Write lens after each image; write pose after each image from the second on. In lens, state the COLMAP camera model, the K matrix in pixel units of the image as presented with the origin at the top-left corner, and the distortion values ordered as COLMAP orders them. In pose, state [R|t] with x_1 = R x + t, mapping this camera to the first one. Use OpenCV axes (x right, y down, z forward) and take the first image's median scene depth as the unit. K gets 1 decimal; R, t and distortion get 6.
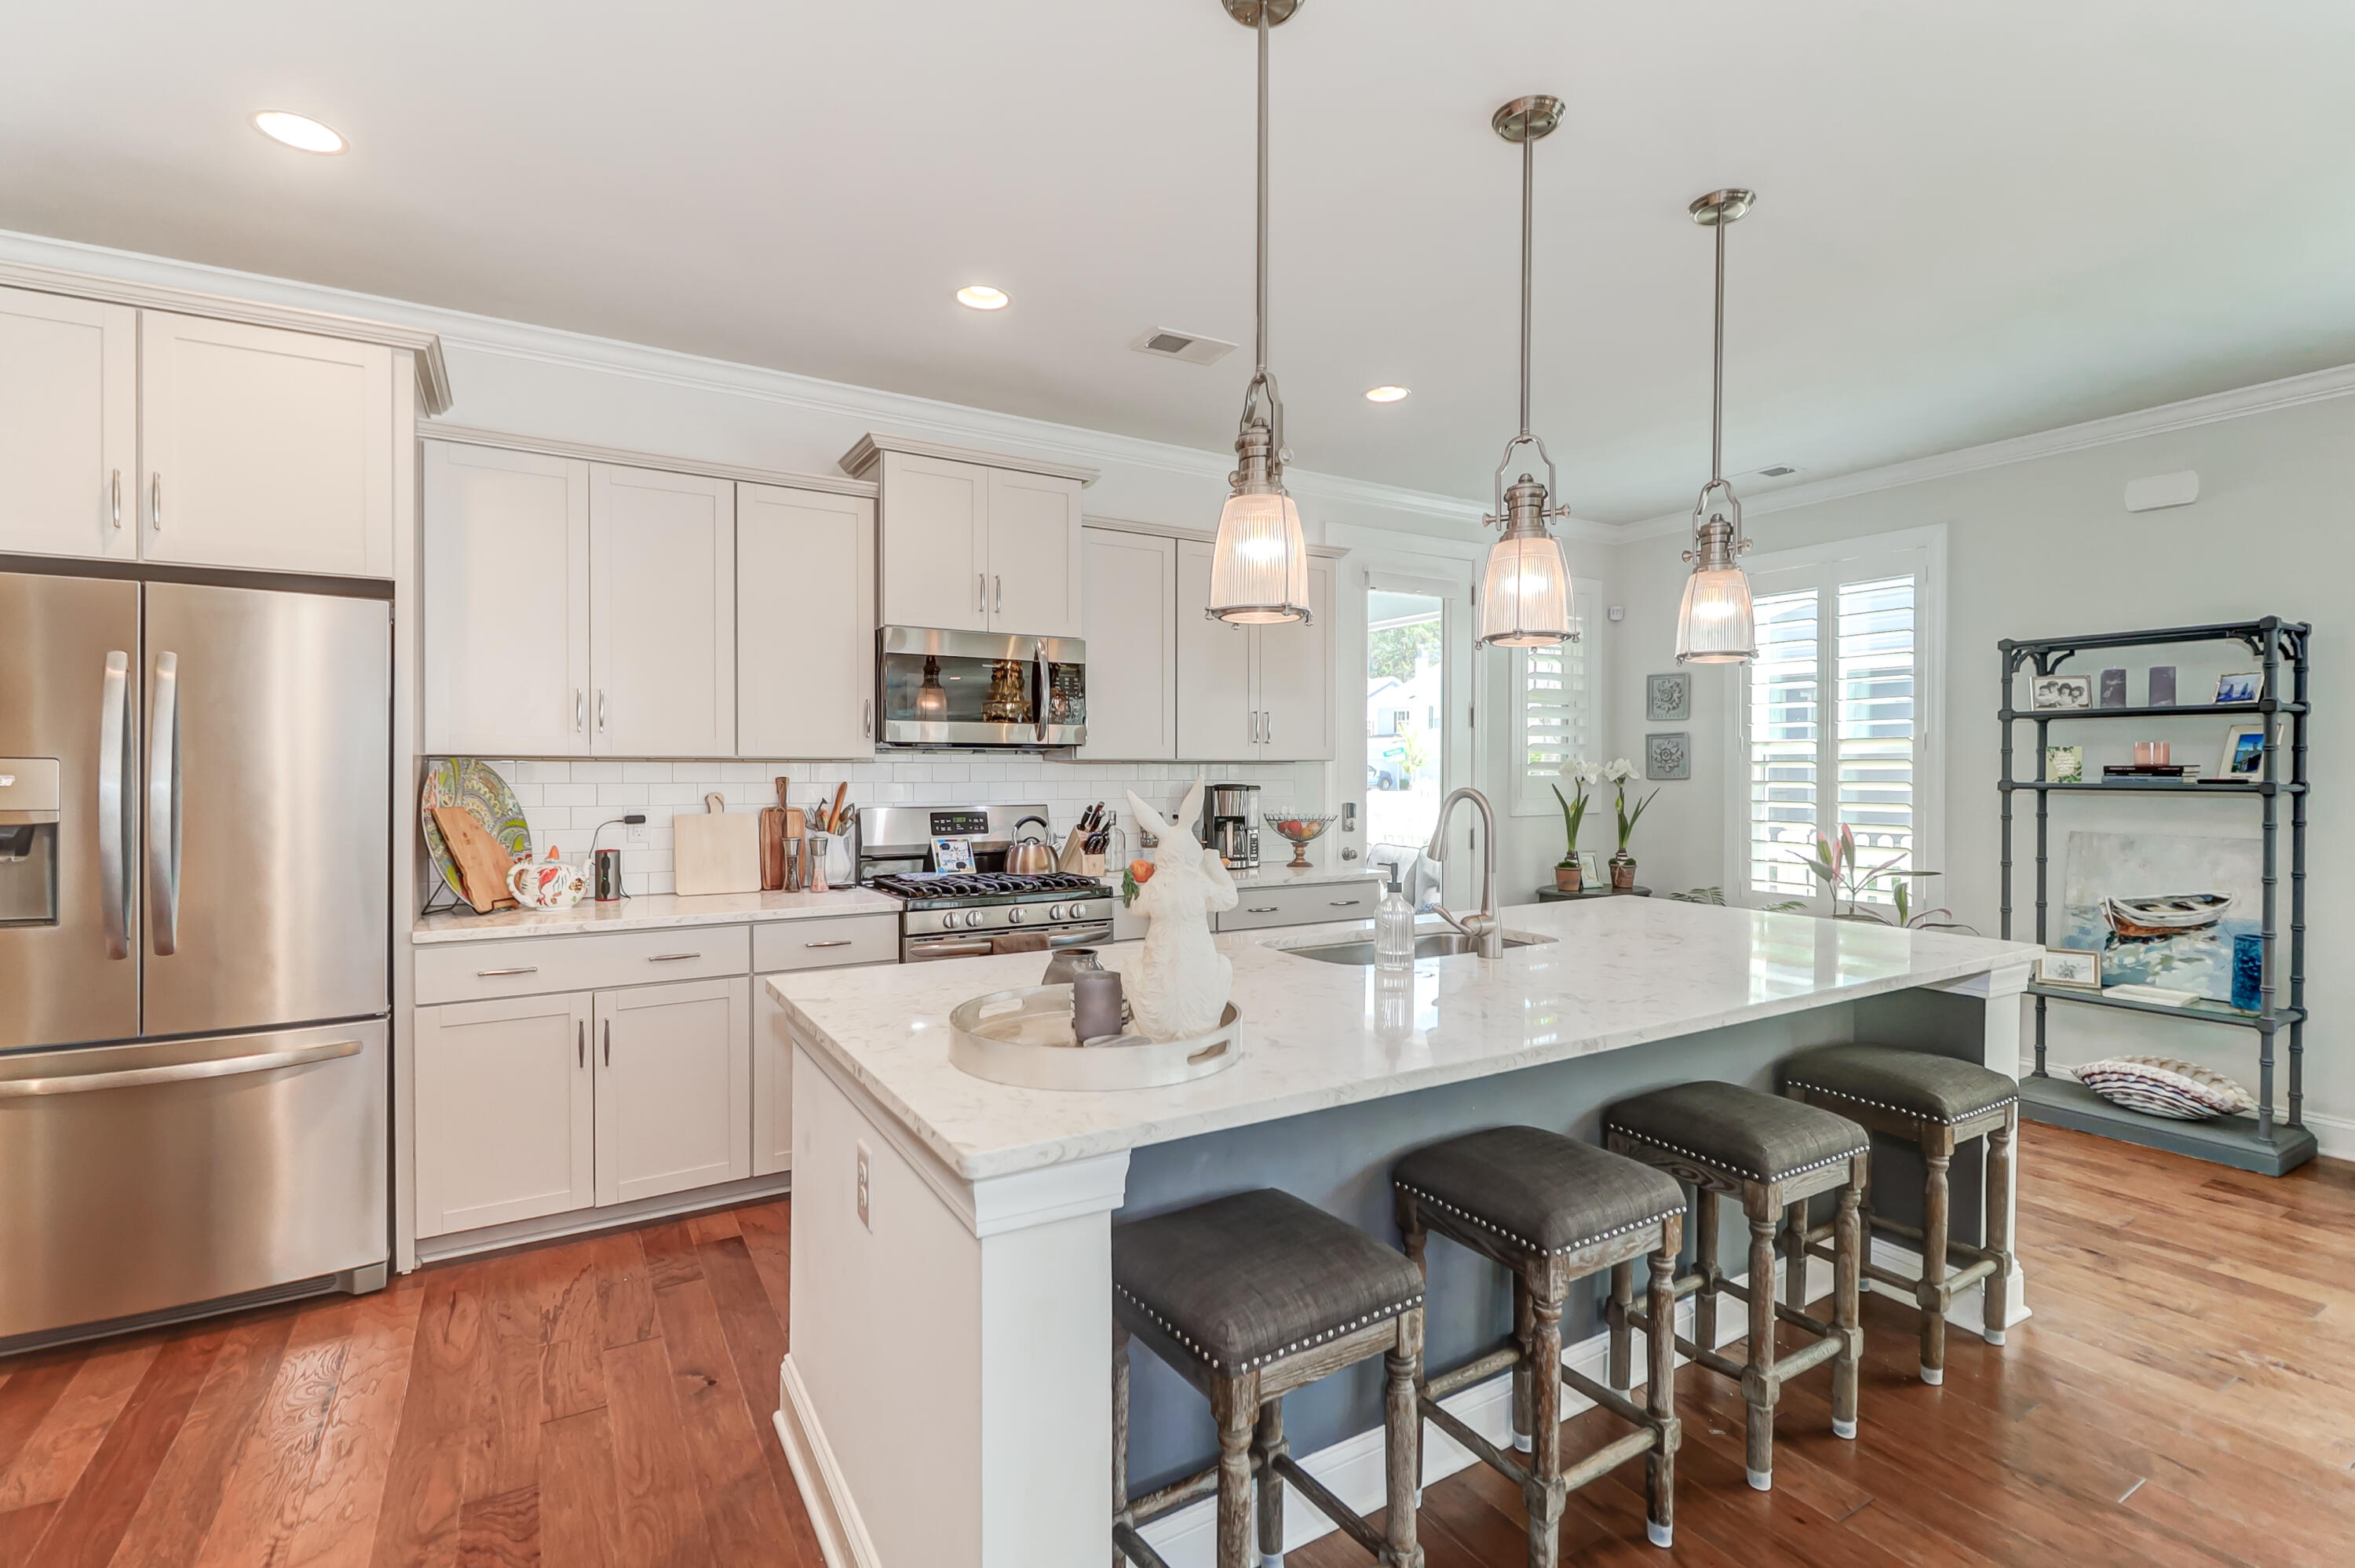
lens RADIAL K [[1072.7, 0, 1179.1], [0, 1072.7, 773.3], [0, 0, 1]] dist [0.001659, -0.000422]
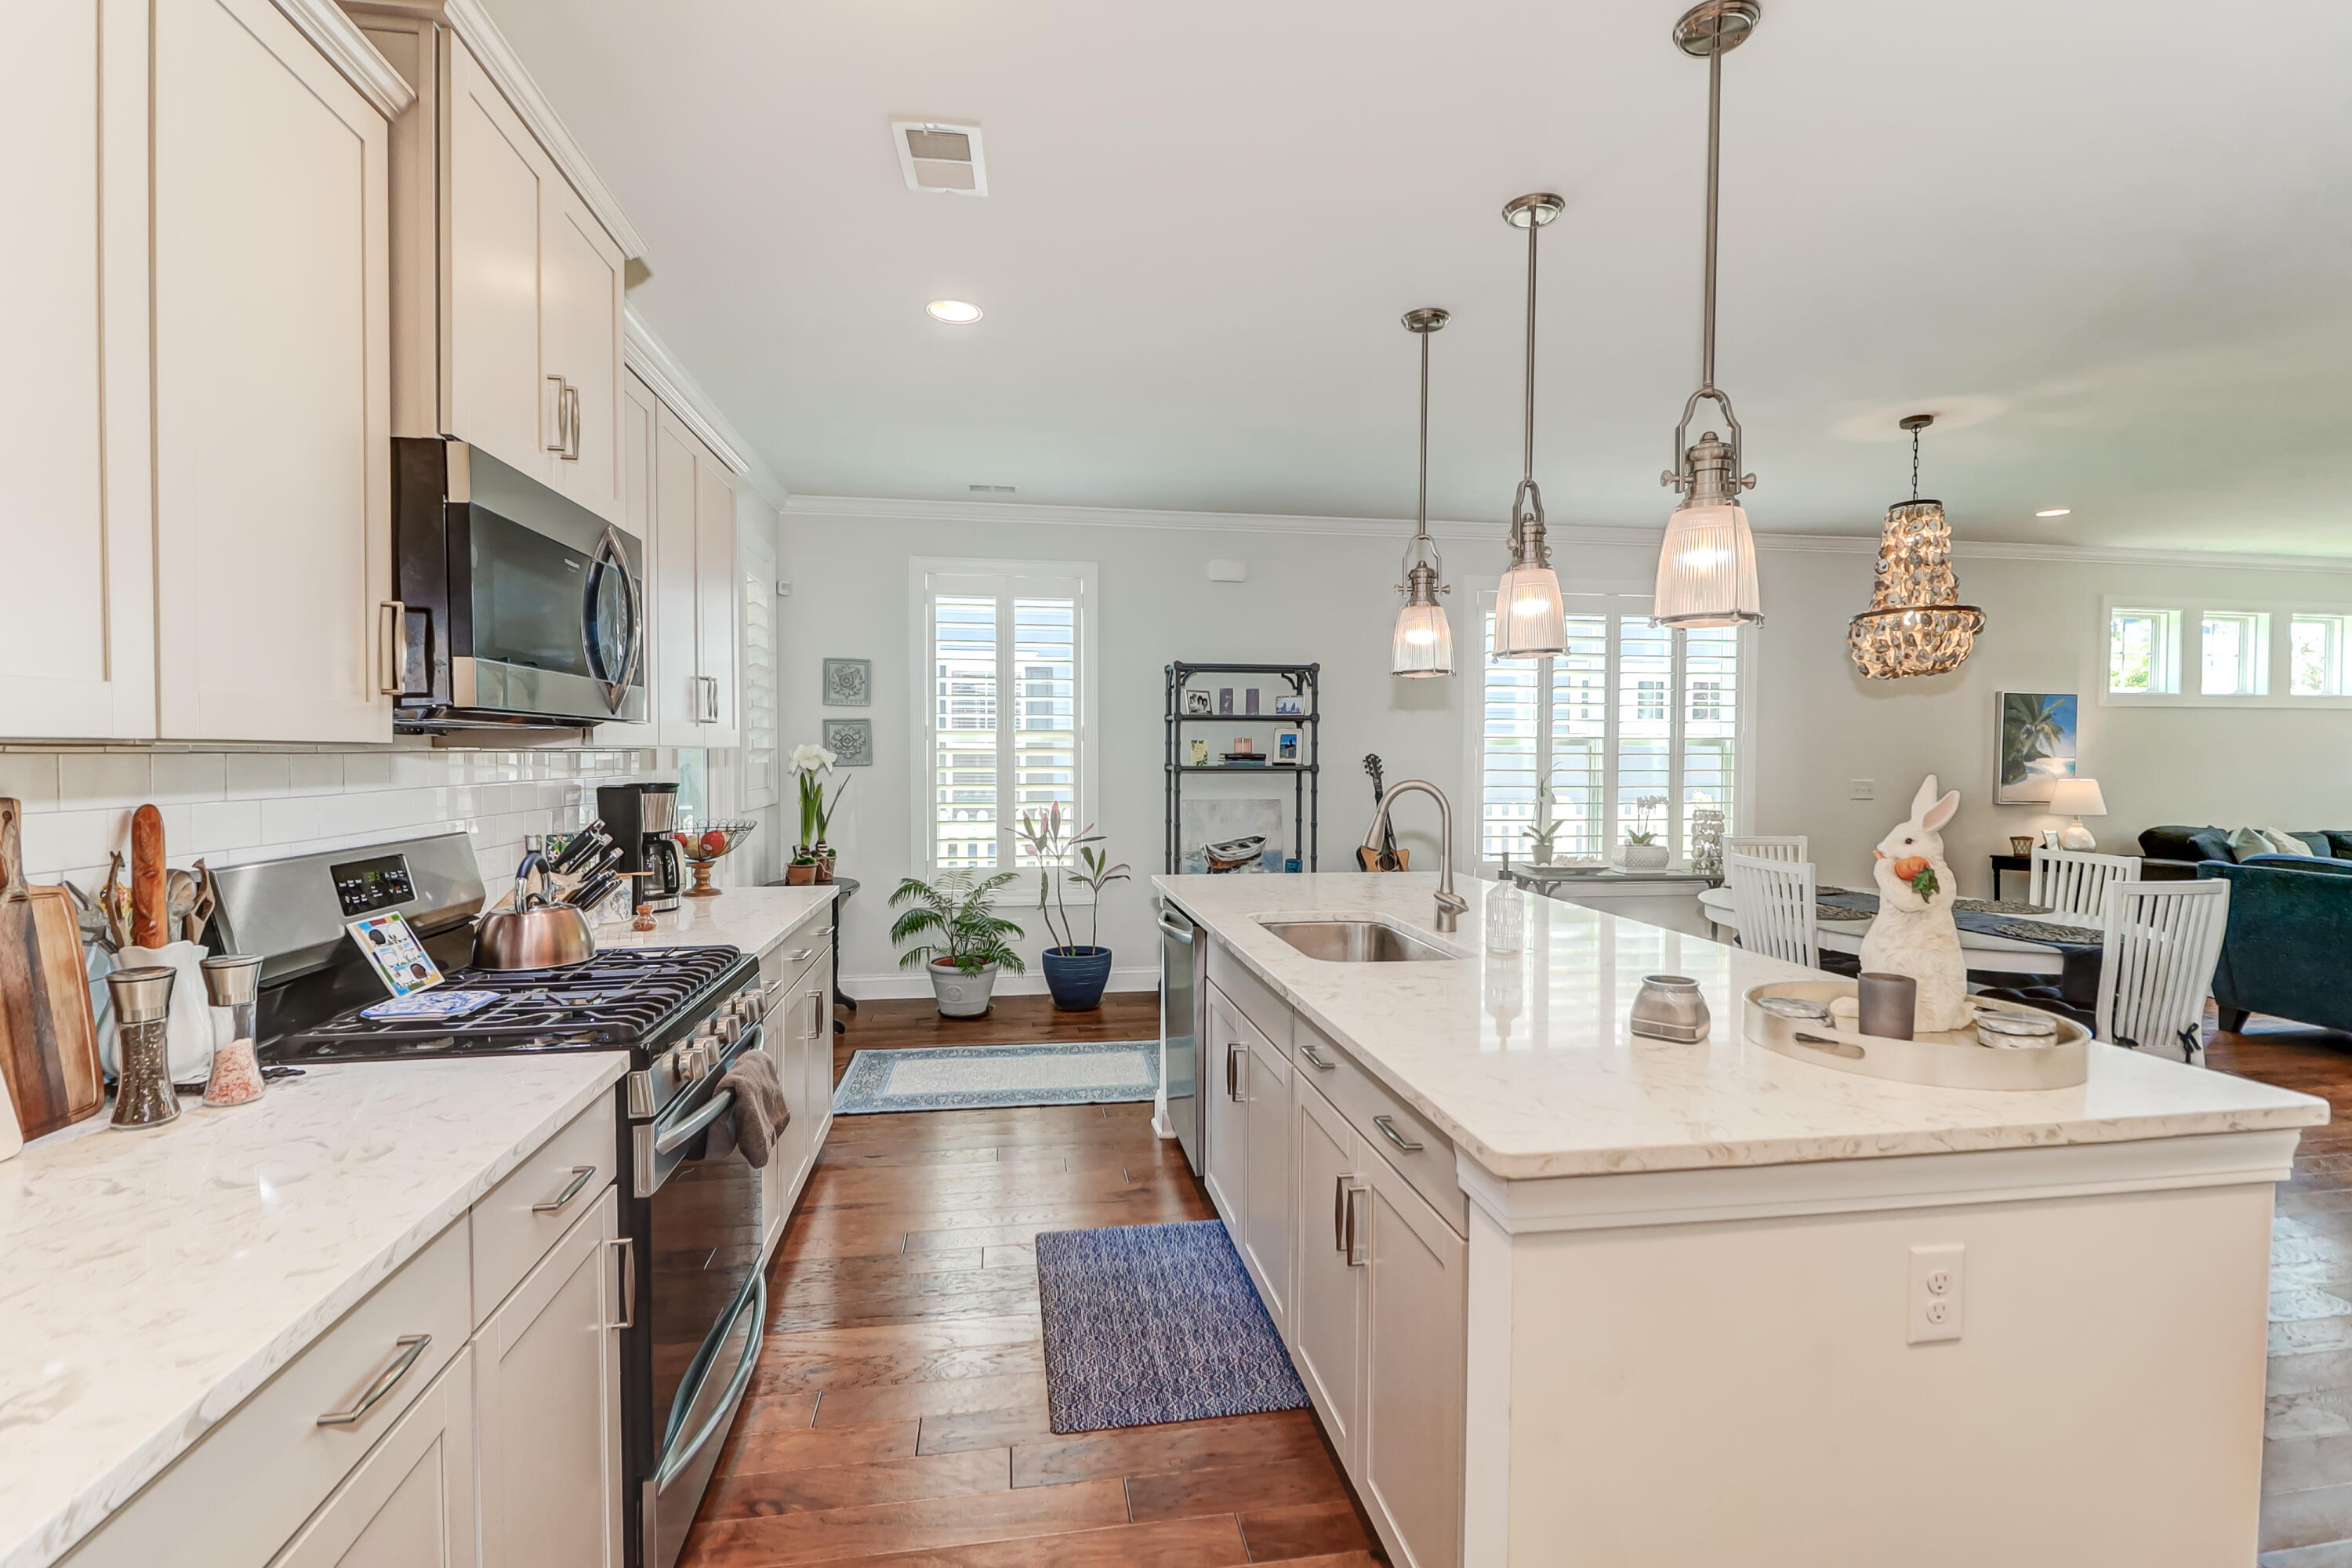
lens RADIAL K [[1071.5, 0, 1179.2], [0, 1071.5, 787.3], [0, 0, 1]] dist [0.001659, -0.000422]
pose [[0.364381, -0.030943, 0.930736, -0.522836], [0.001040, 0.999461, 0.032821, -0.009675], [-0.931249, -0.010991, 0.364217, 0.525665]]
